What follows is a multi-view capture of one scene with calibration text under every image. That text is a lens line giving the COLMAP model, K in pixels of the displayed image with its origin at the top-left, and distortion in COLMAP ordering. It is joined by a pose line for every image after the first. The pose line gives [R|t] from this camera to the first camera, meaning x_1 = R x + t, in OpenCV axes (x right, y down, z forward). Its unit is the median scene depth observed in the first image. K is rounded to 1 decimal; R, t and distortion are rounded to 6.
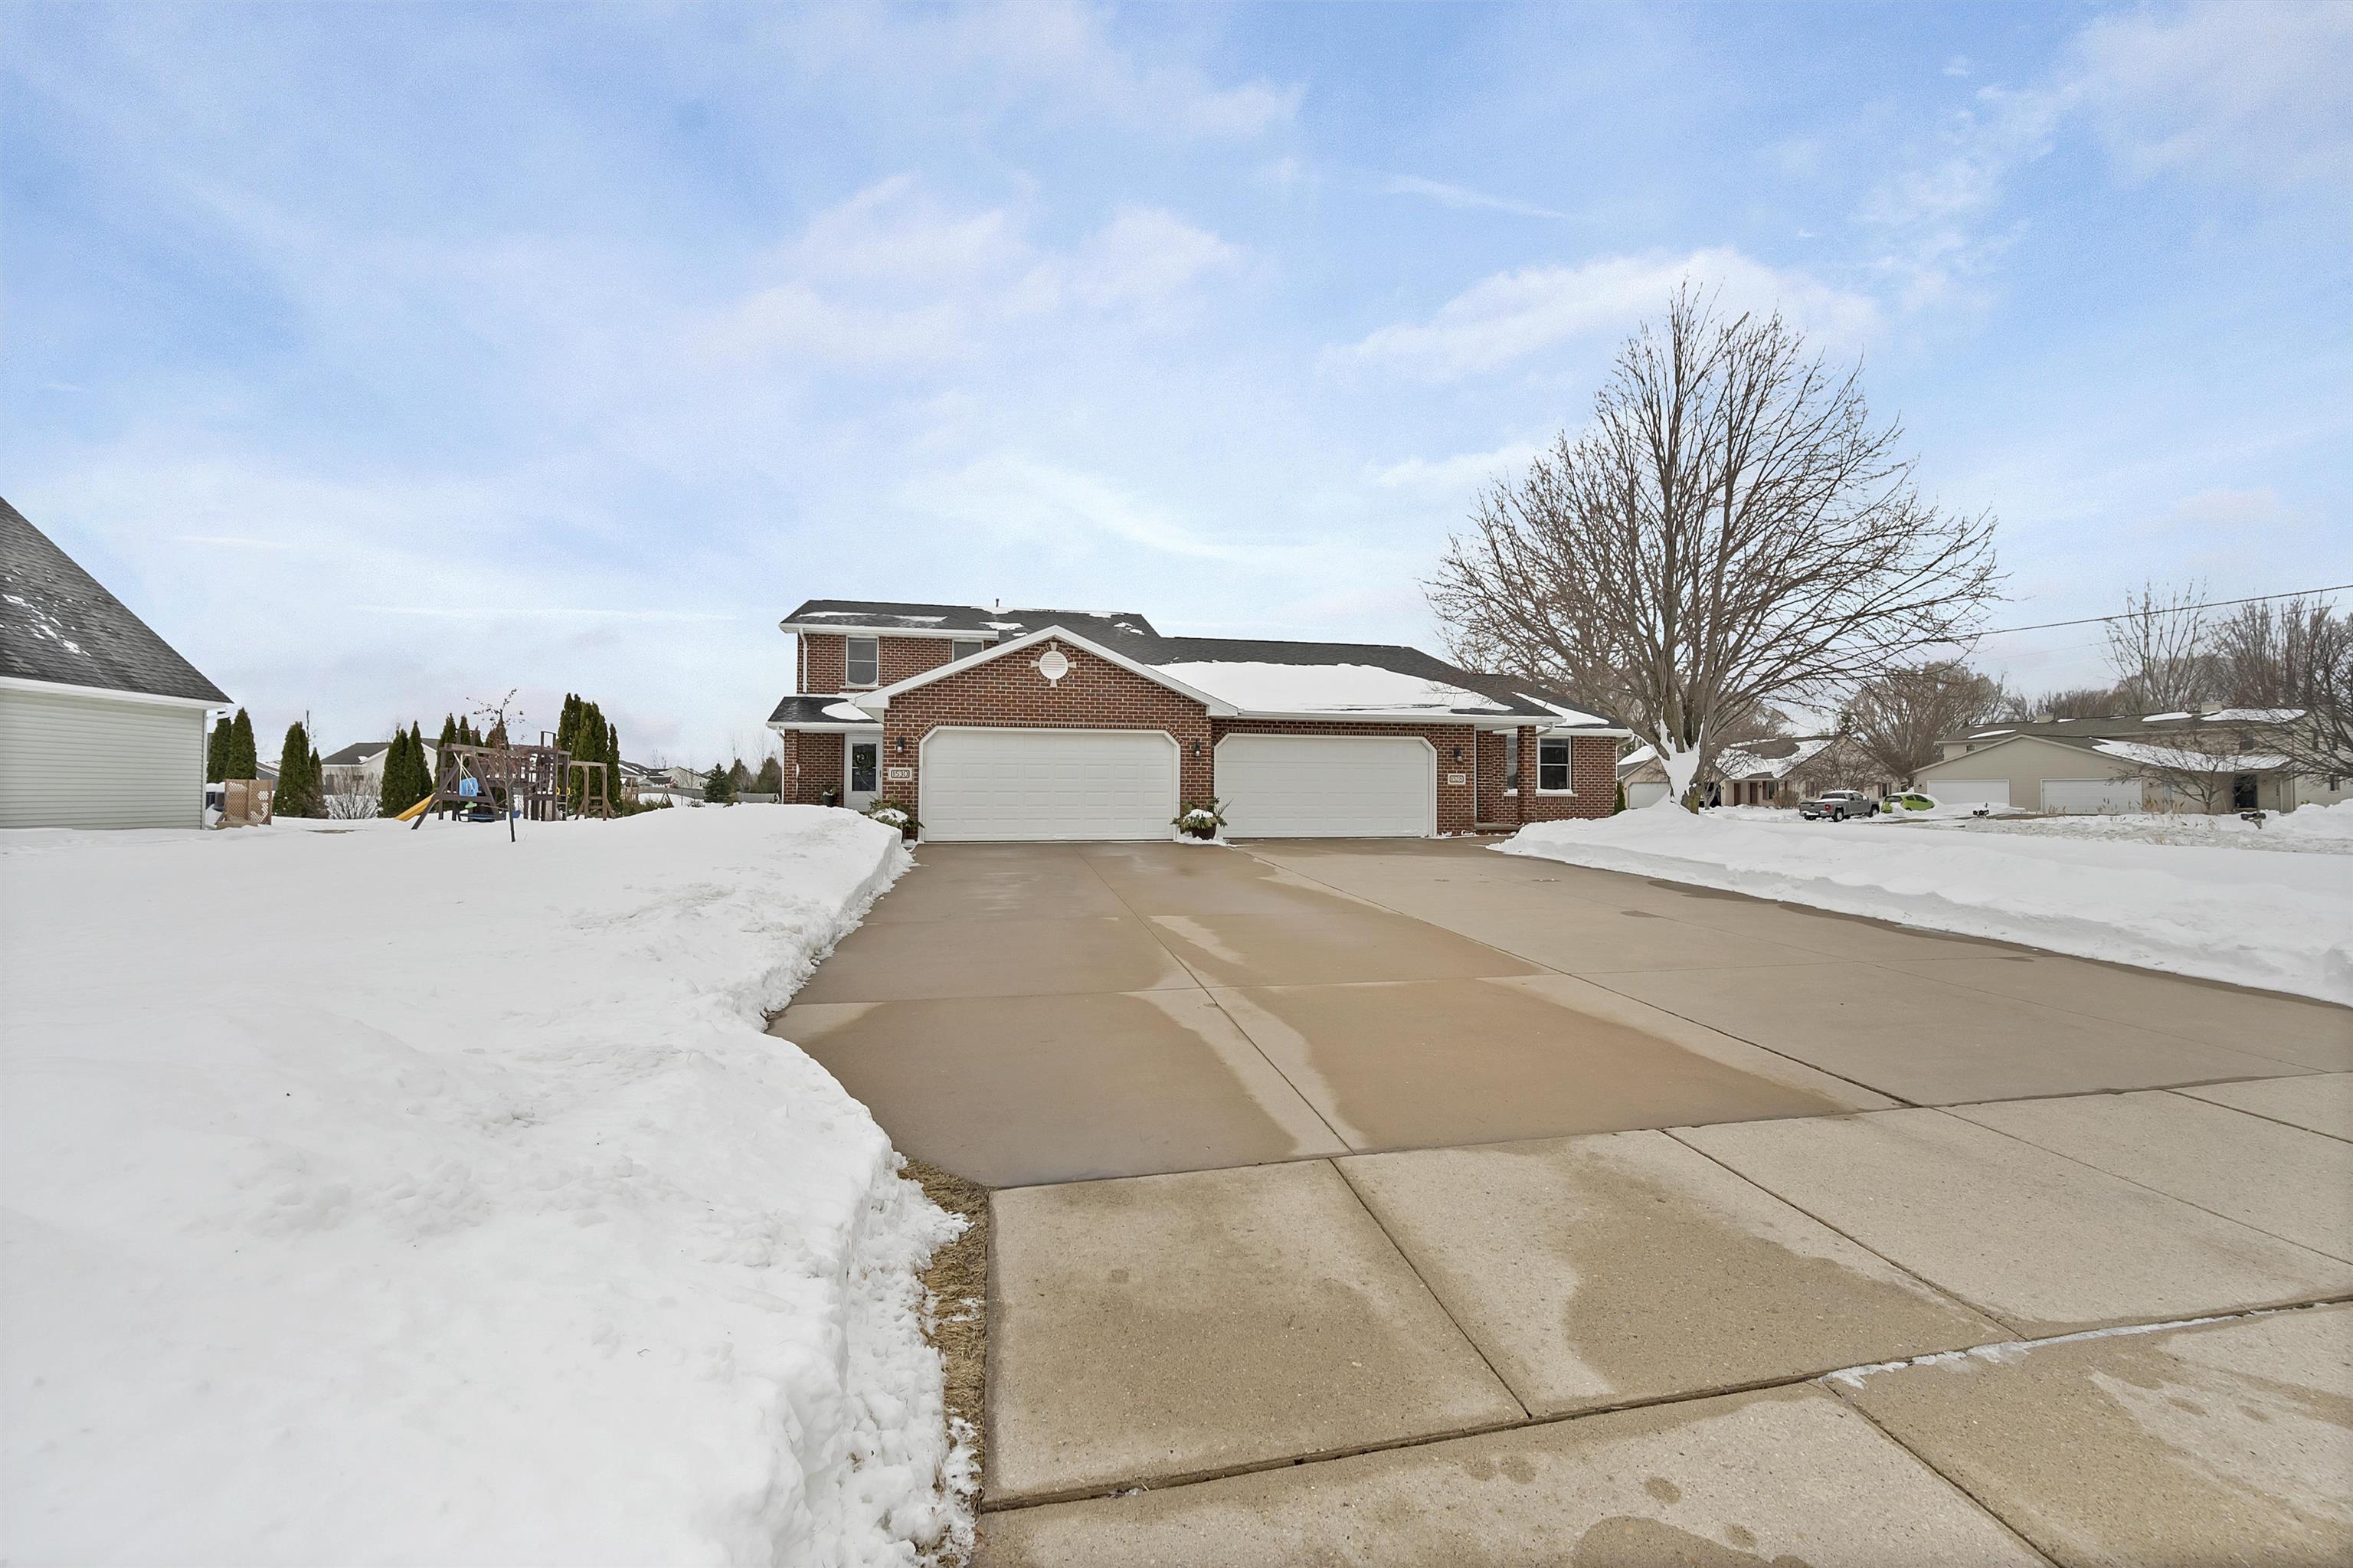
lens RADIAL K [[952.6, 0, 1172.5], [0, 952.6, 798.3], [0, 0, 1]] dist [0.001877, -0.000844]
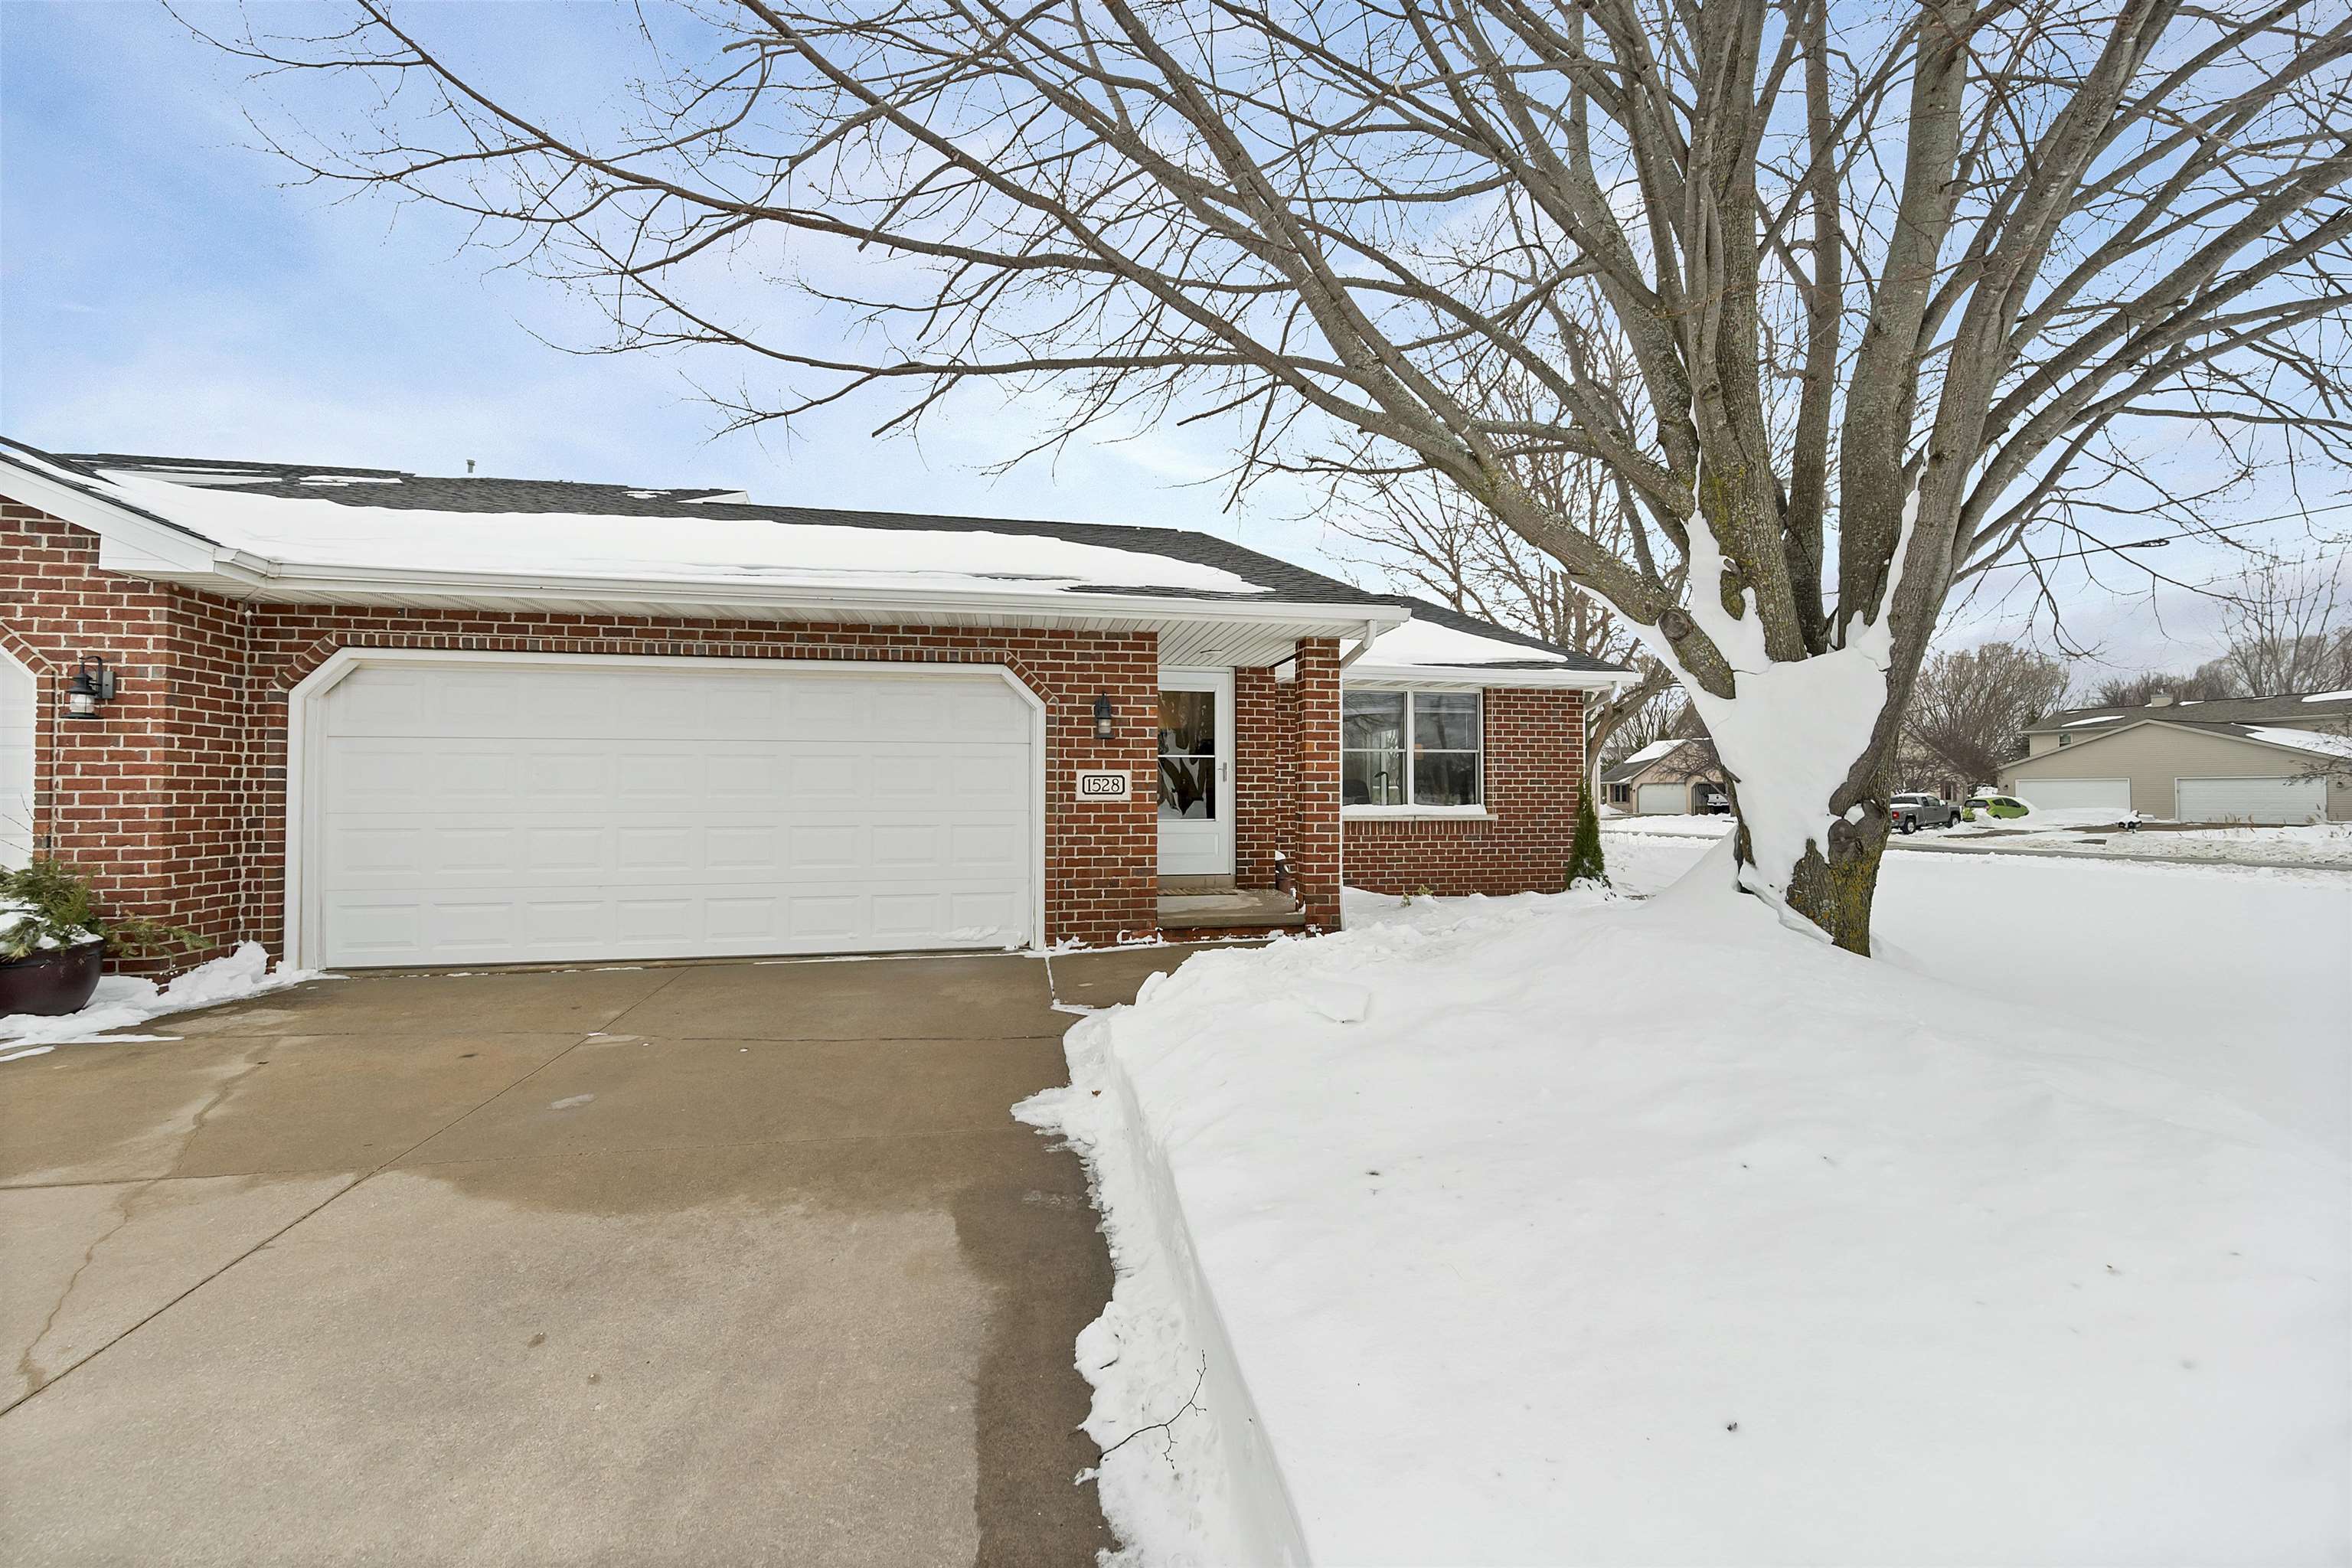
lens RADIAL K [[952.2, 0, 1184.4], [0, 952.2, 778.9], [0, 0, 1]] dist [0.001877, -0.000844]
pose [[0.999980, -0.004652, -0.004222, 0.278712], [0.004553, 0.999723, -0.023075, -0.012118], [0.004329, 0.023055, 0.999725, 0.548635]]
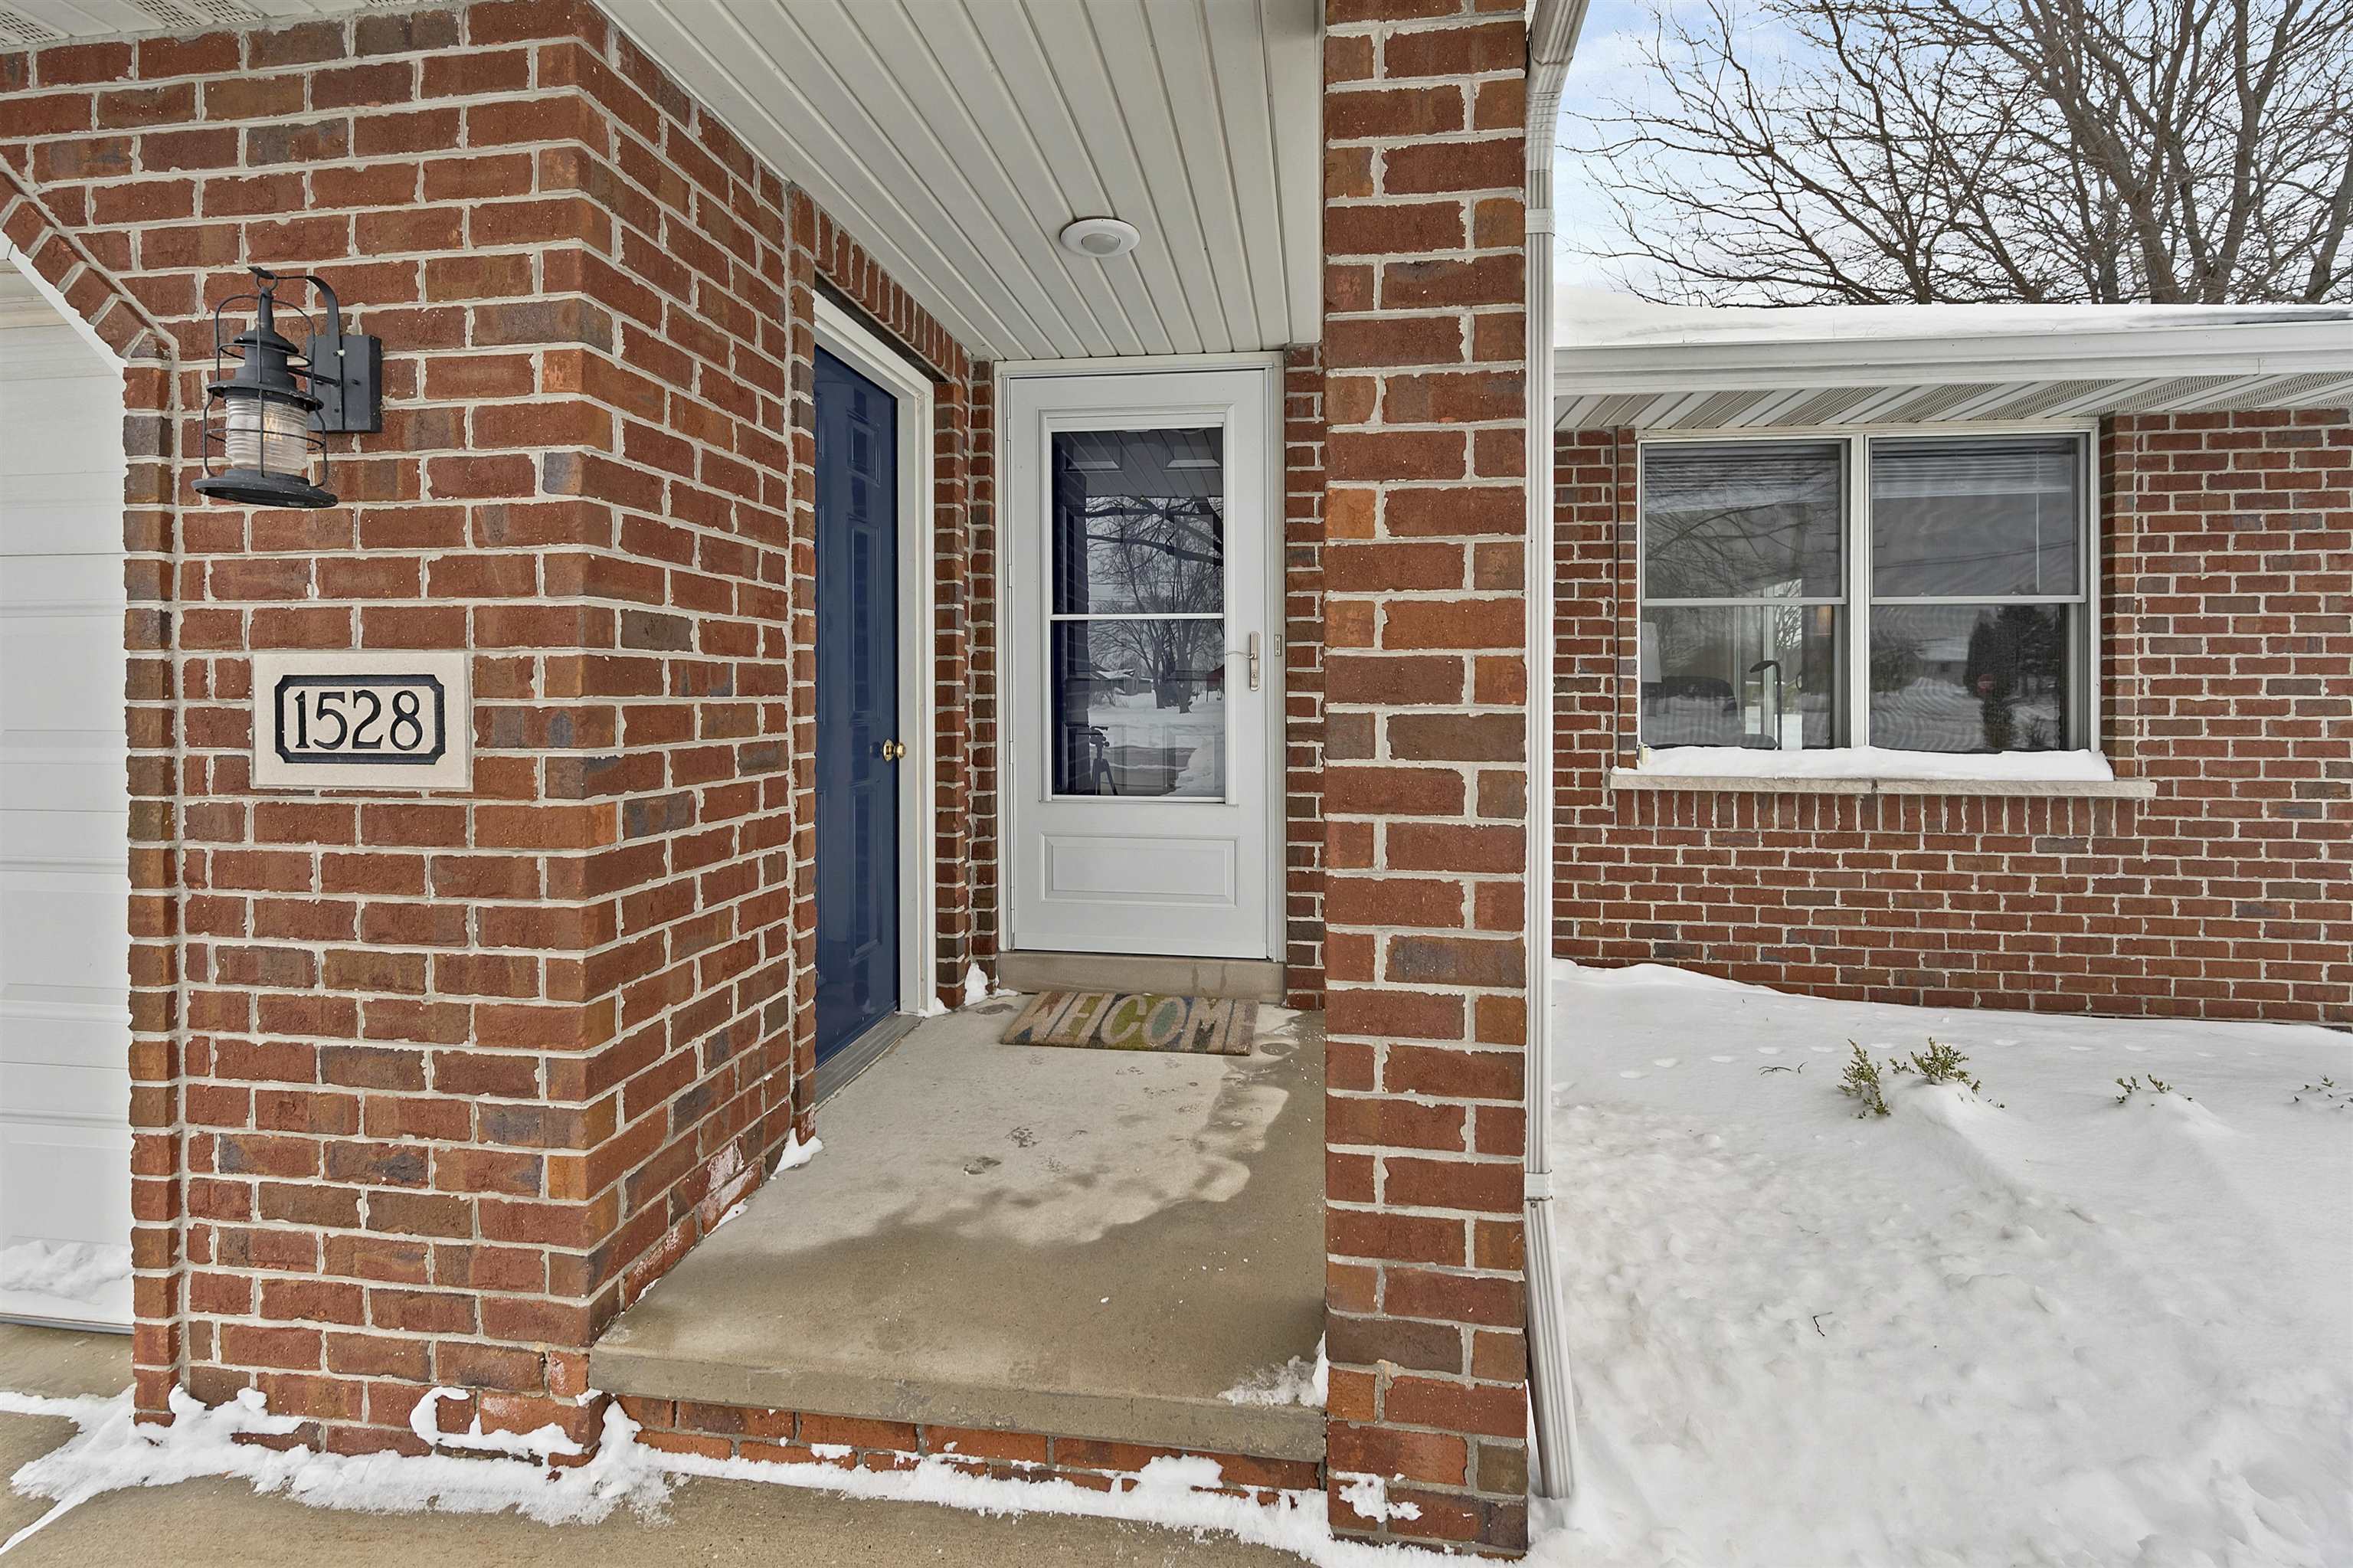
lens RADIAL K [[952.6, 0, 1203.8], [0, 952.6, 685.8], [0, 0, 1]] dist [0.001877, -0.000844]
pose [[0.946926, -0.004542, -0.321420, 0.328755], [0.000742, 0.999928, -0.011945, -0.018764], [0.321452, 0.011073, 0.946861, 0.803808]]
